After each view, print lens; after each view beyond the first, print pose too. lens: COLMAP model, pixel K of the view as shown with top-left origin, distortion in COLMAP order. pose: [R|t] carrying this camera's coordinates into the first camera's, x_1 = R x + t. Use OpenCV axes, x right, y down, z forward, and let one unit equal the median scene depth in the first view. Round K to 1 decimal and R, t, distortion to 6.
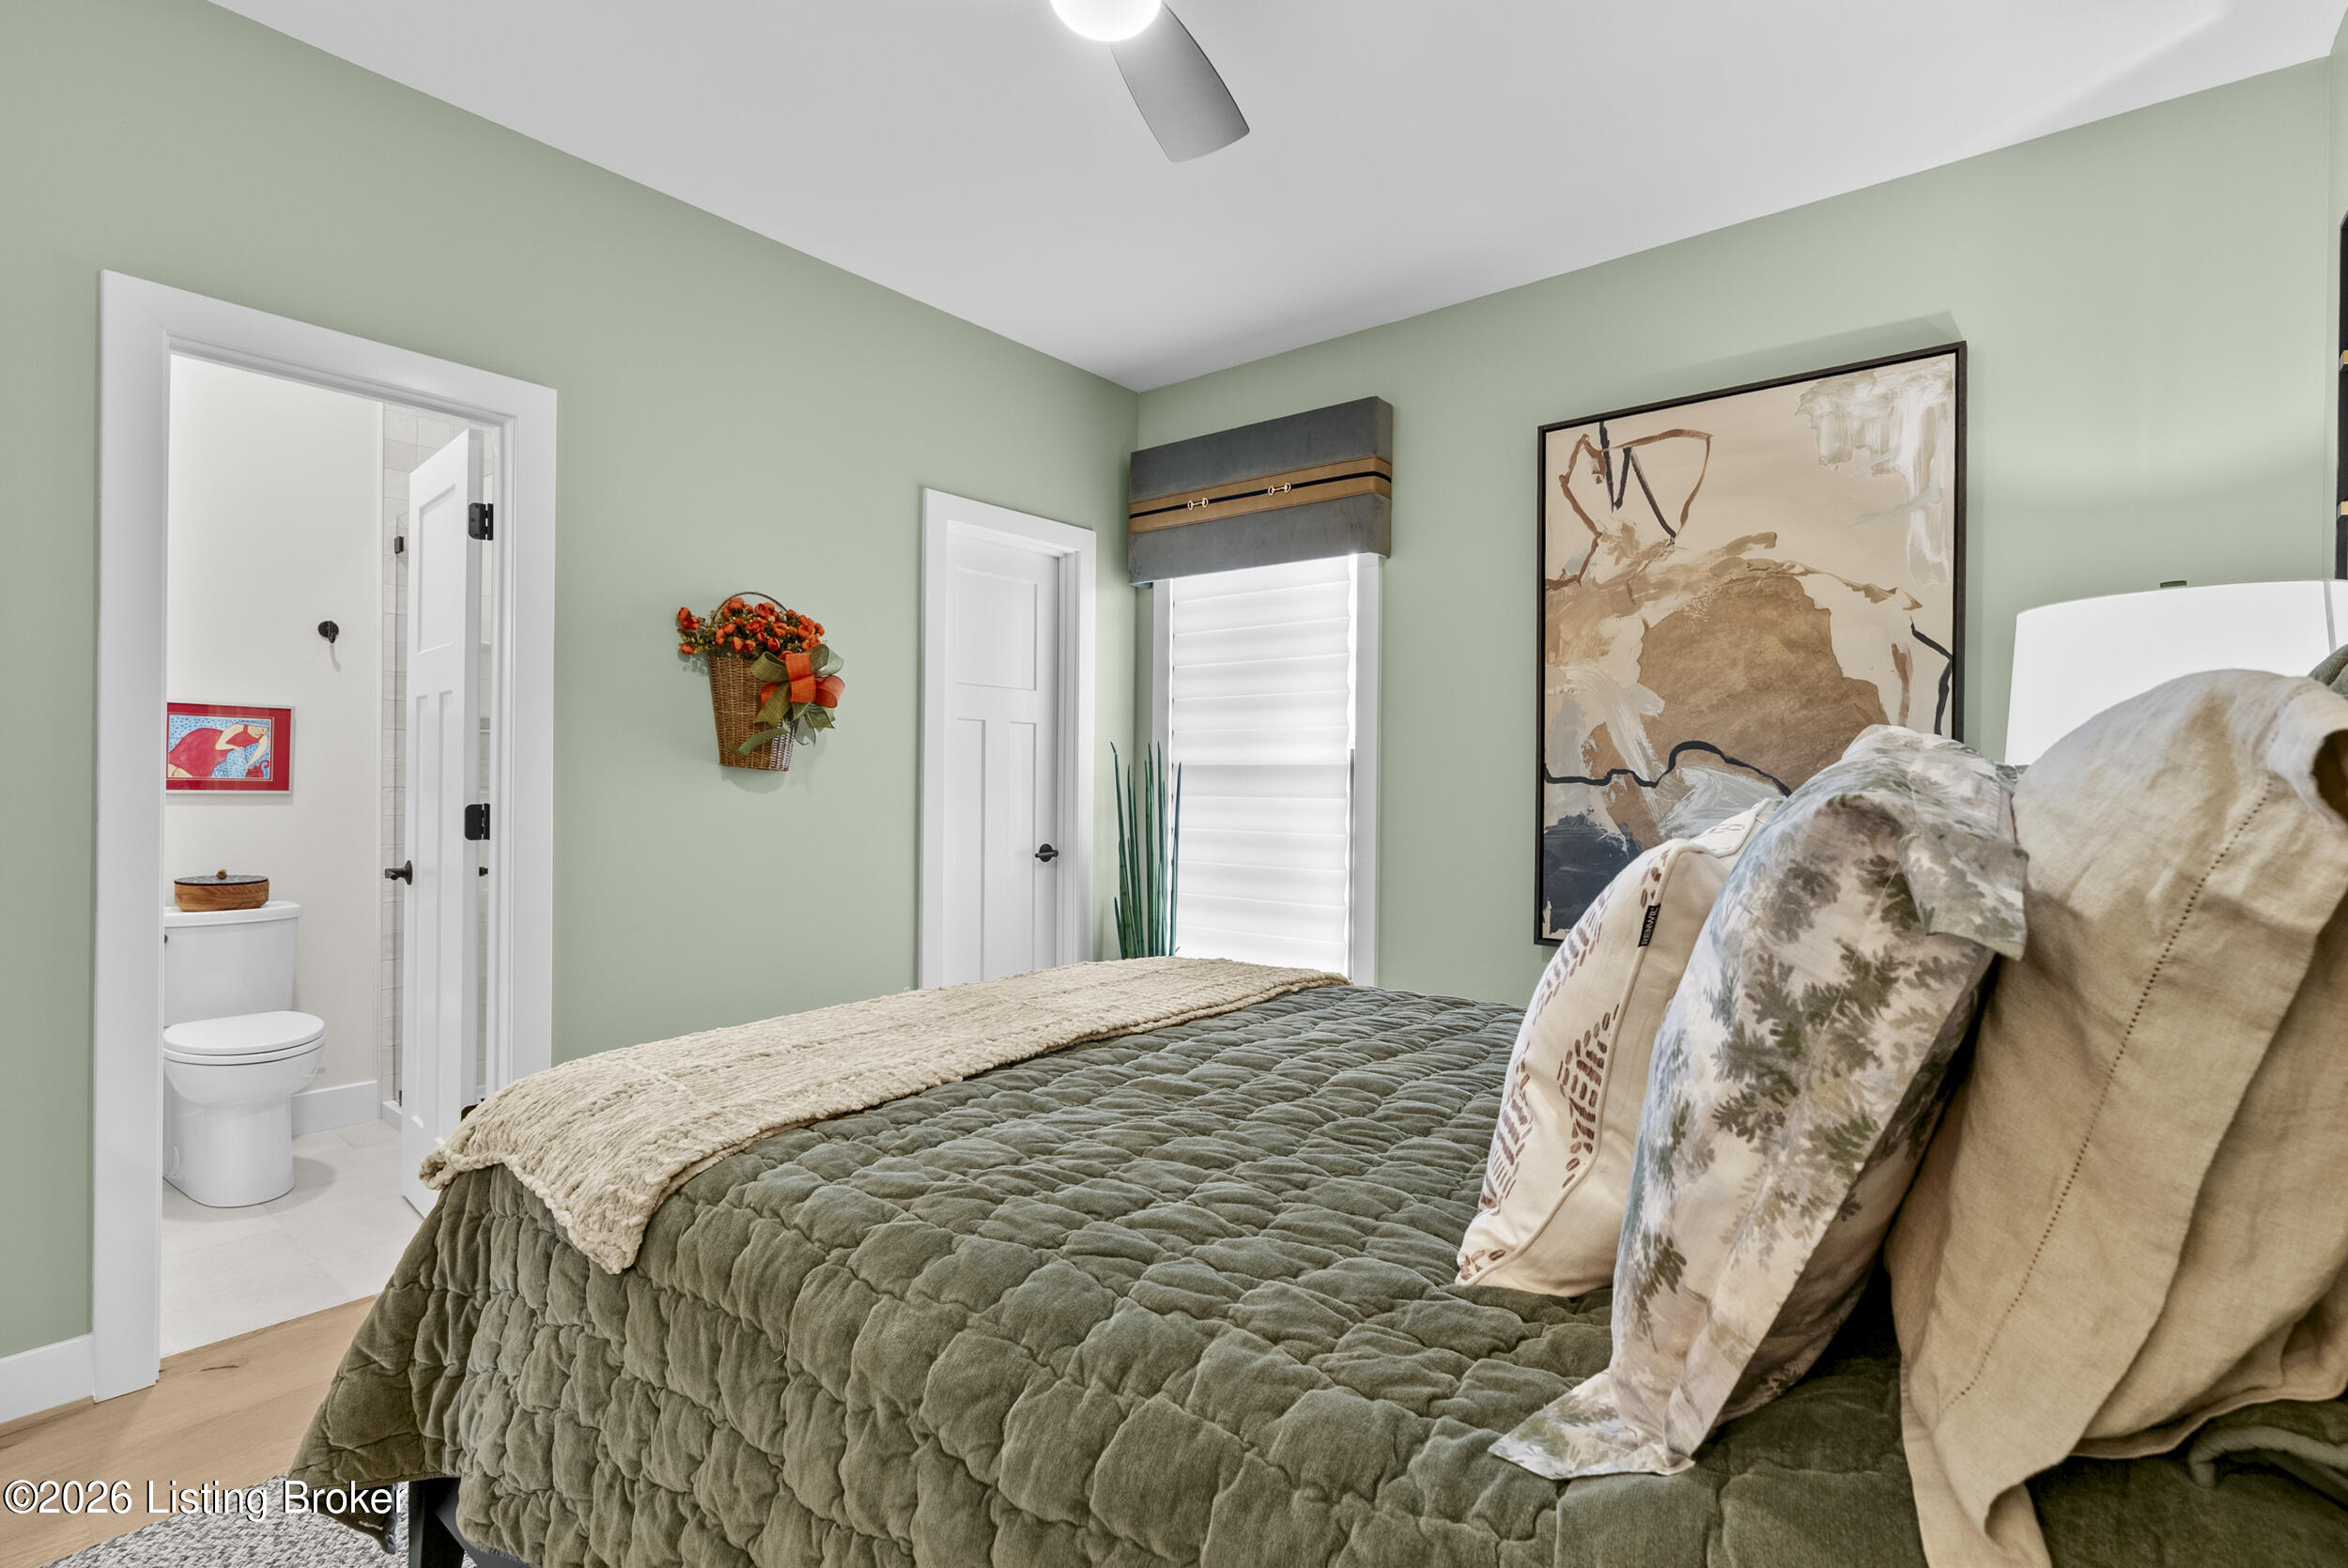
lens RADIAL K [[1084.5, 0, 1177.0], [0, 1084.5, 784.0], [0, 0, 1]] dist [-0.000143, 0.000204]
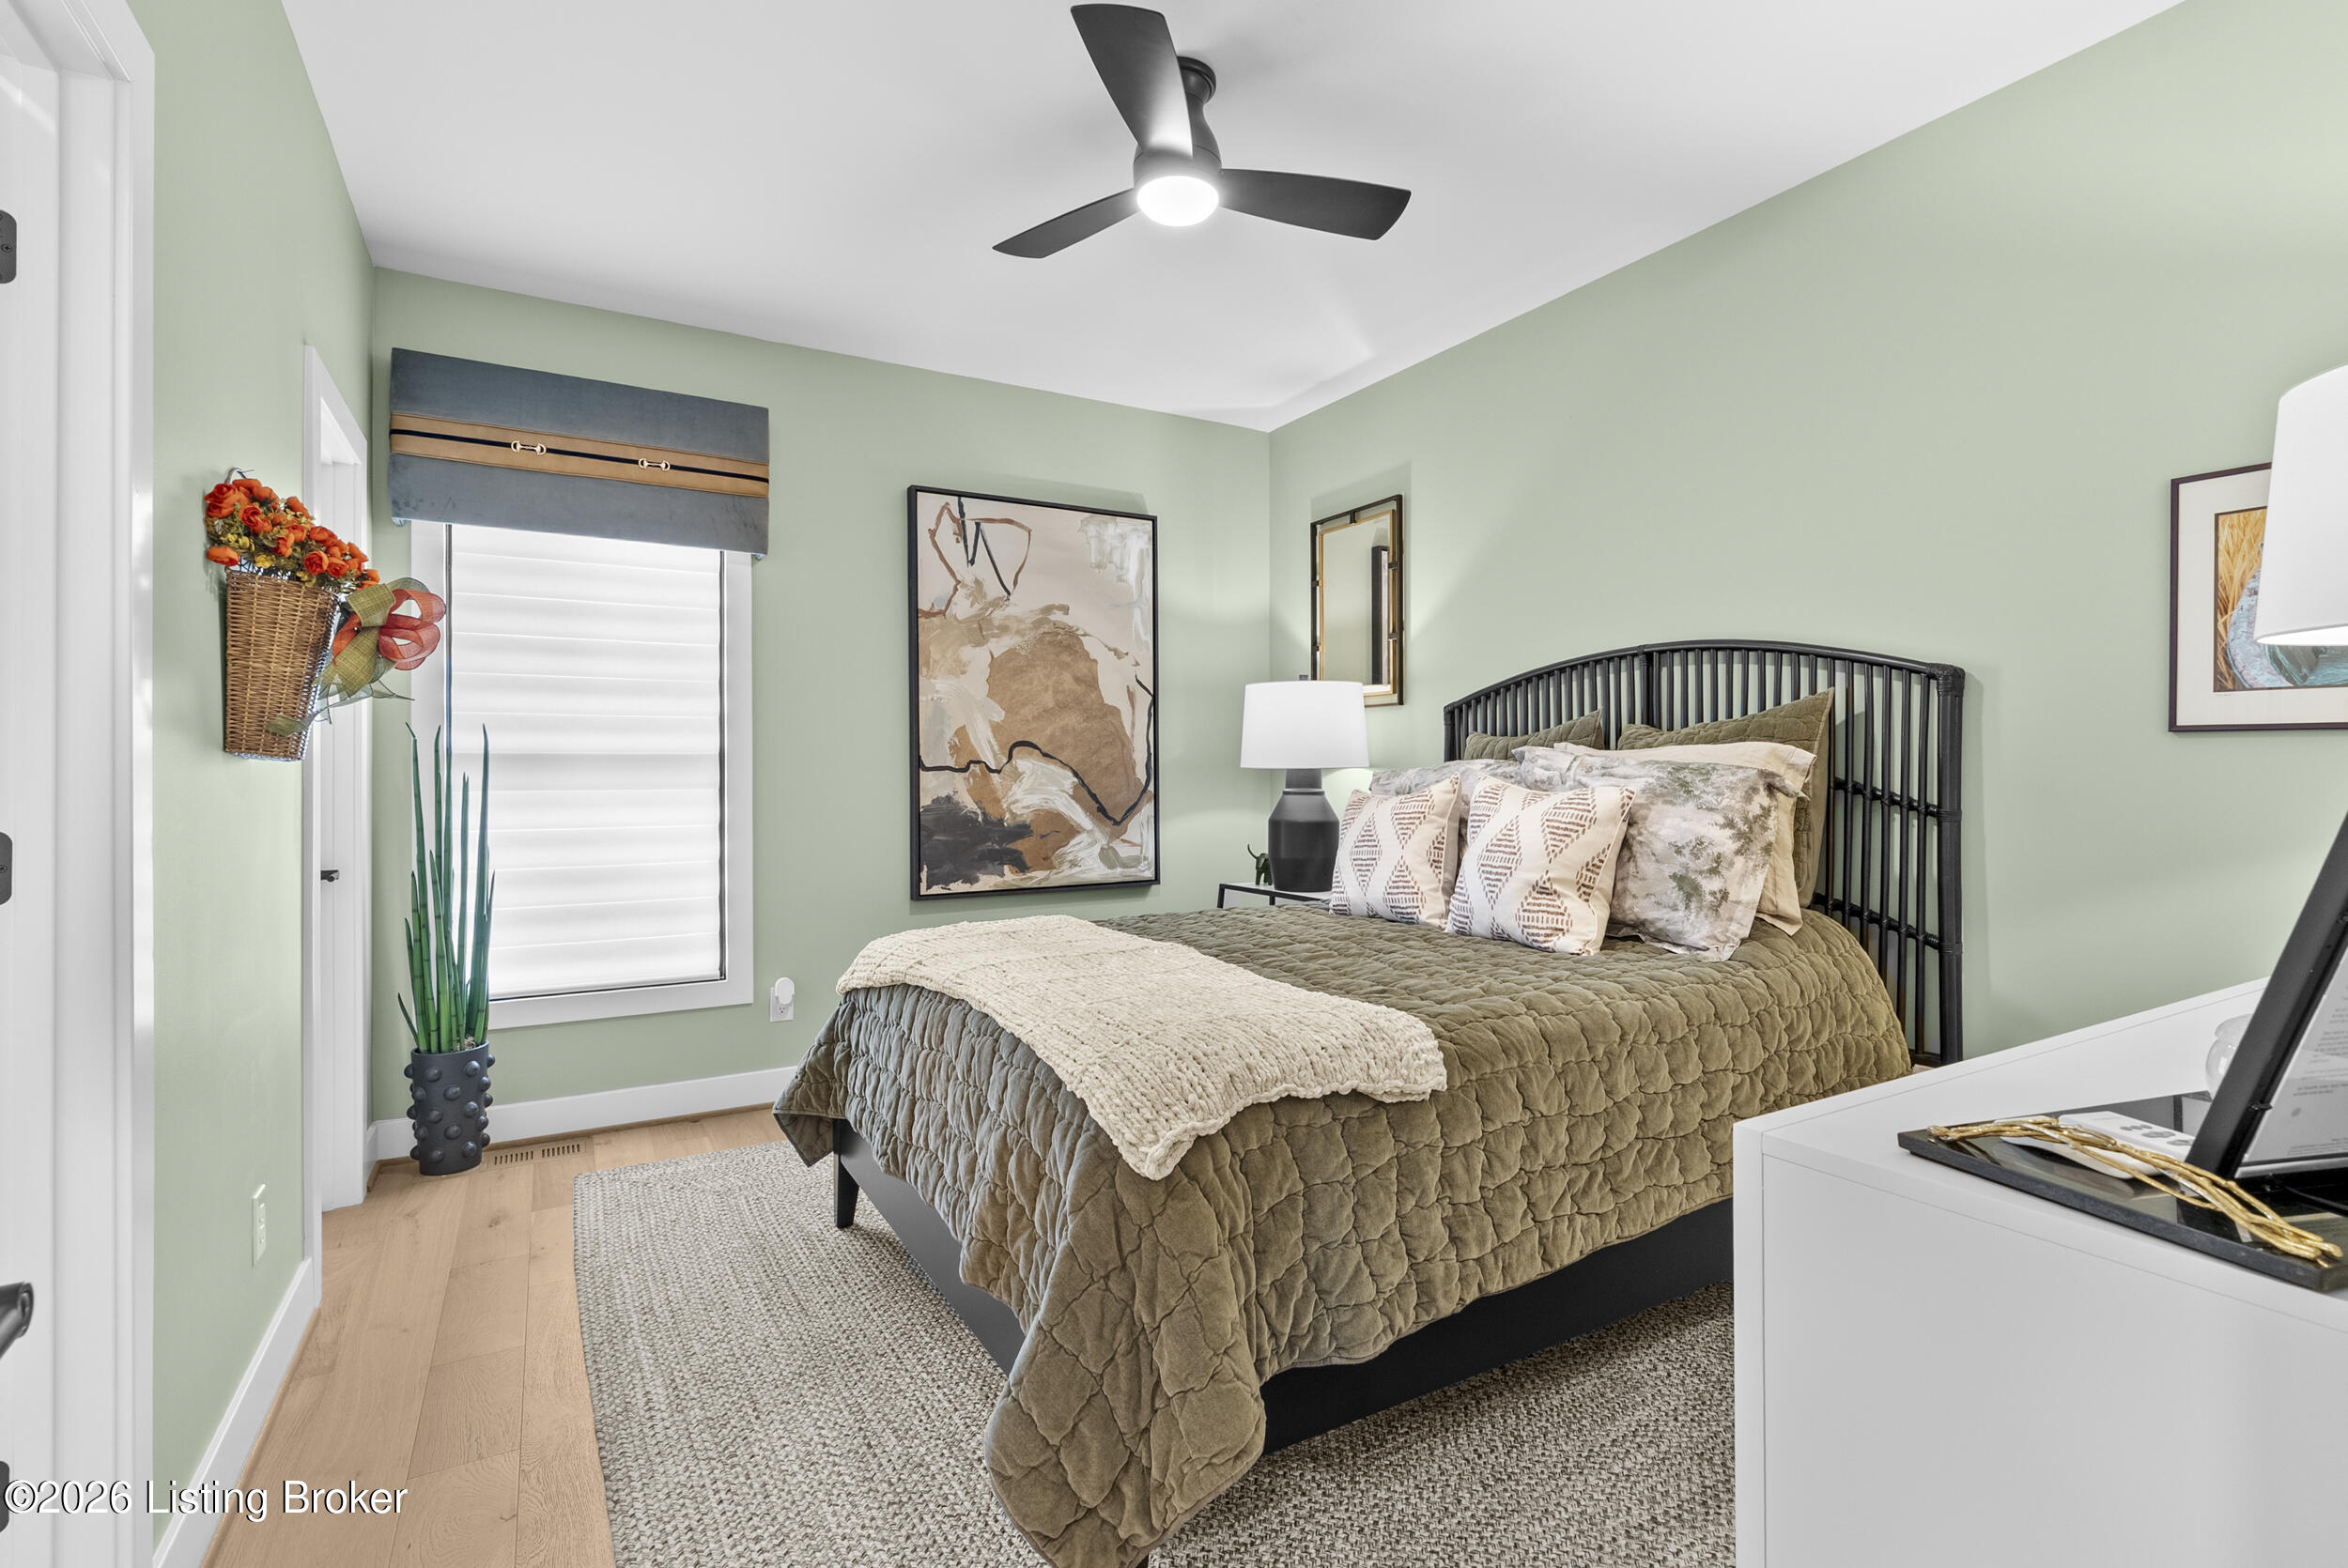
lens RADIAL K [[1084.5, 0, 1165.5], [0, 1084.5, 773.0], [0, 0, 1]] dist [-0.000143, 0.000204]
pose [[0.369348, -0.011584, 0.929219, -0.773366], [0.011176, 0.999905, 0.008023, -0.006280], [-0.929224, 0.007422, 0.369442, 0.293220]]
